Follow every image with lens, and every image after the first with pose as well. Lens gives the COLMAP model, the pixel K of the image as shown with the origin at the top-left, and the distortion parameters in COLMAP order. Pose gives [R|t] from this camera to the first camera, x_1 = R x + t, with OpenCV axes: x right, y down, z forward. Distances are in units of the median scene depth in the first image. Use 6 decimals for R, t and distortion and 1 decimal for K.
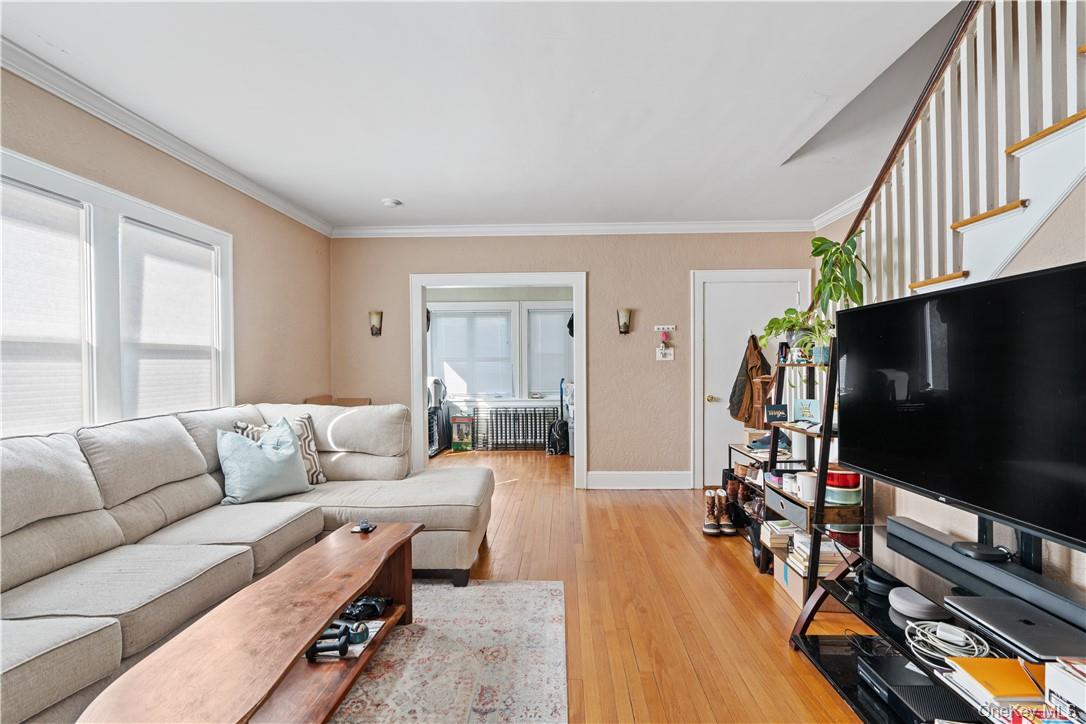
lens RADIAL K [[482.5, 0, 538.3], [0, 482.5, 362.4], [0, 0, 1]] dist [0.000419, 0.000029]
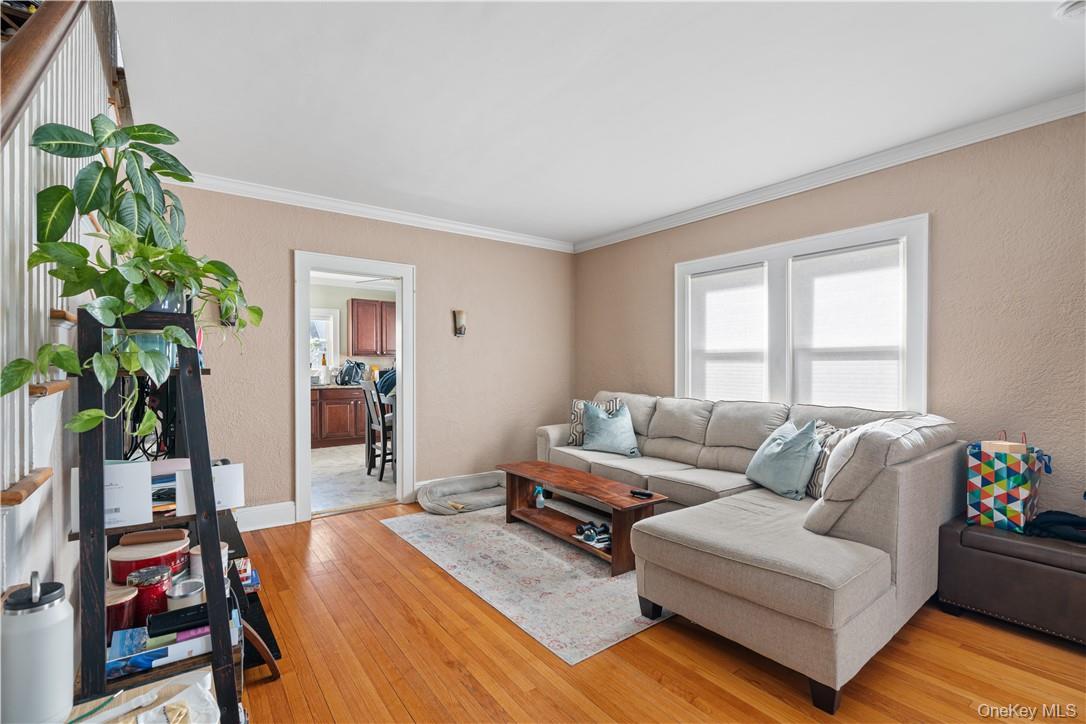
lens RADIAL K [[482.5, 0, 538.3], [0, 482.5, 362.4], [0, 0, 1]] dist [0.000419, 0.000029]
pose [[-0.766104, -0.004066, -0.642704, 0.562744], [-0.002458, 0.999991, -0.003397, 0.003483], [0.642712, -0.001023, -0.766107, 1.541423]]
